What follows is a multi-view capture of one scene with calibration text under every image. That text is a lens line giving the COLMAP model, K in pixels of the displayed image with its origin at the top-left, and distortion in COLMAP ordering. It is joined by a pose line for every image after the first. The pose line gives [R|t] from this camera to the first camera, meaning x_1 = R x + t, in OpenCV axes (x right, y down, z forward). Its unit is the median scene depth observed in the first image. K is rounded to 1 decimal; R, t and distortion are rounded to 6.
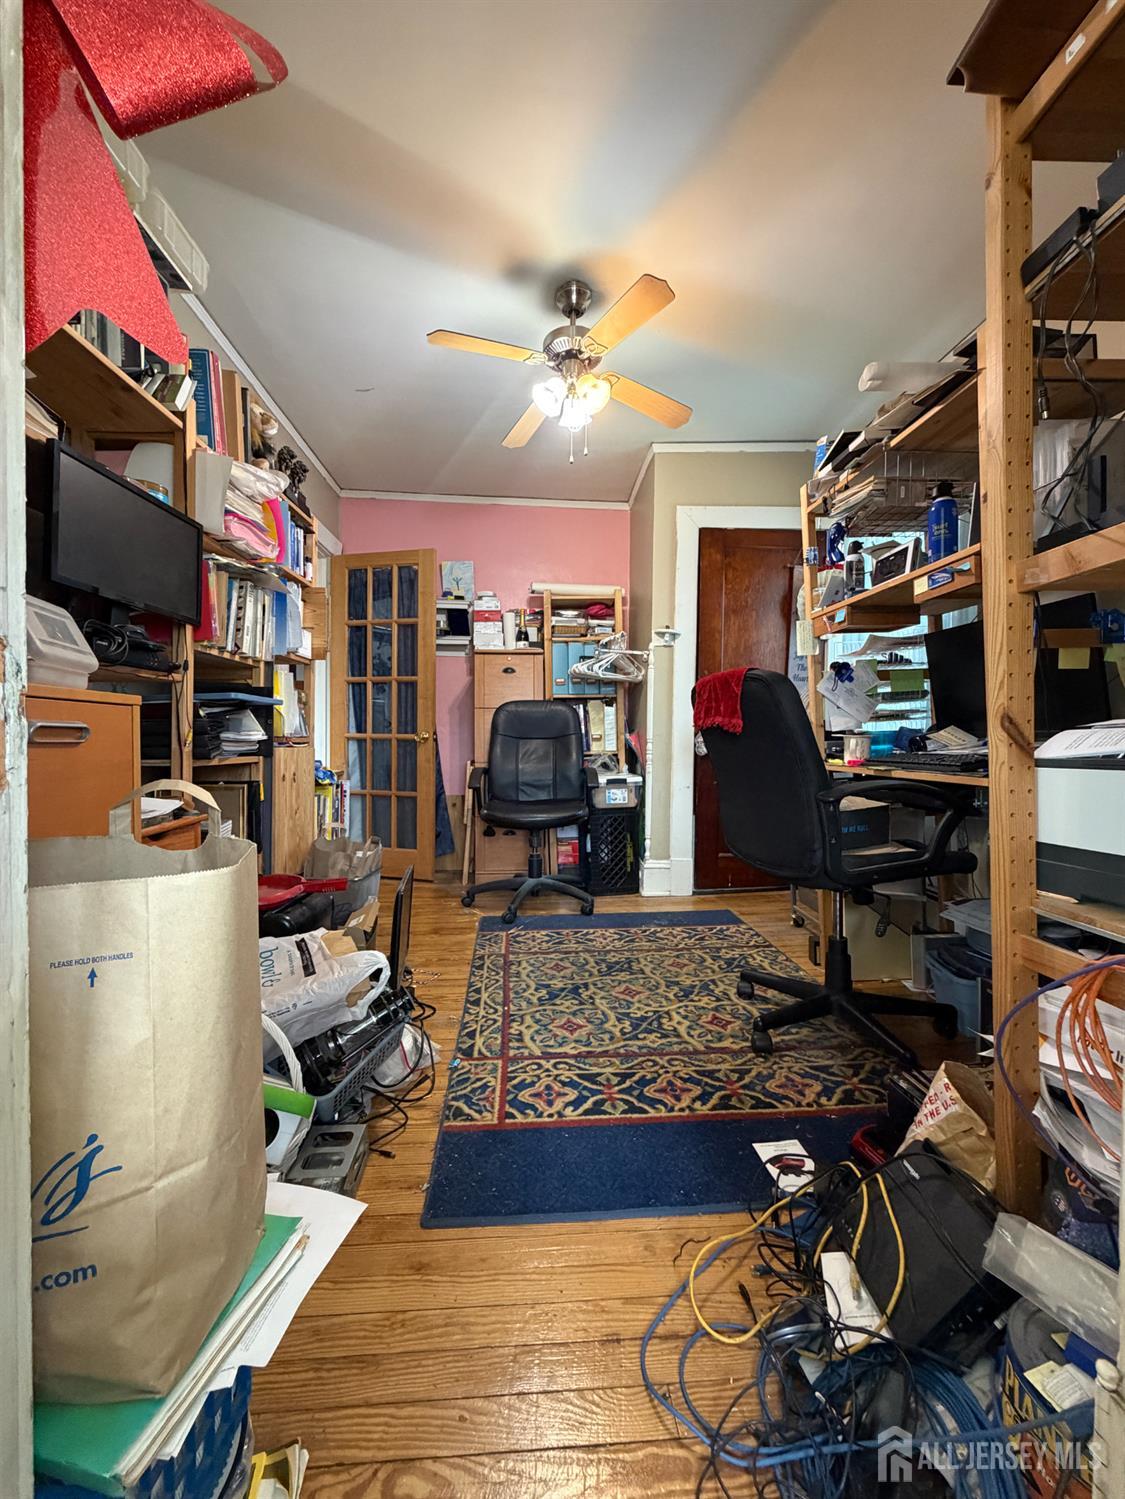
lens RADIAL K [[600.6, 0, 562.5], [0, 600.6, 749.5], [0, 0, 1]] dist [-0.000406, -0.000033]
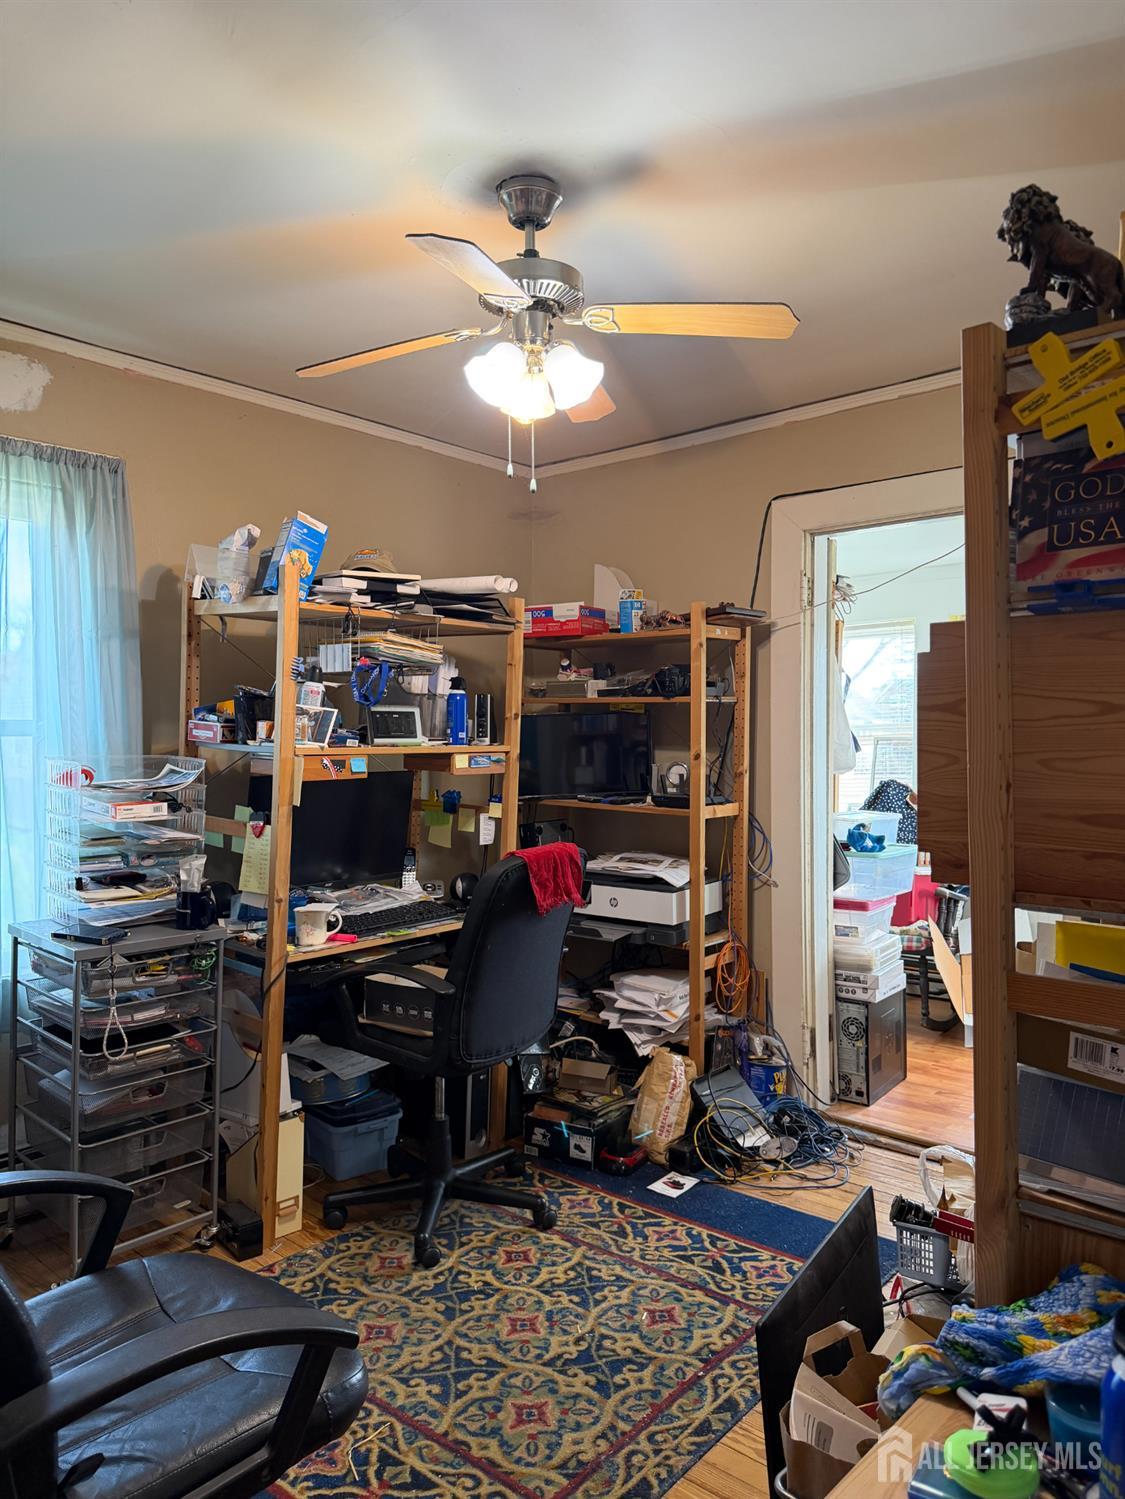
lens RADIAL K [[1076.1, 0, 562.5], [0, 1076.1, 749.5], [0, 0, 1]] dist [0.003418, 0.000738]
pose [[-0.710898, -0.013573, 0.703164, -0.867931], [0.012626, 0.999406, 0.032055, -0.320582], [-0.703182, 0.031666, -0.710304, 2.058665]]
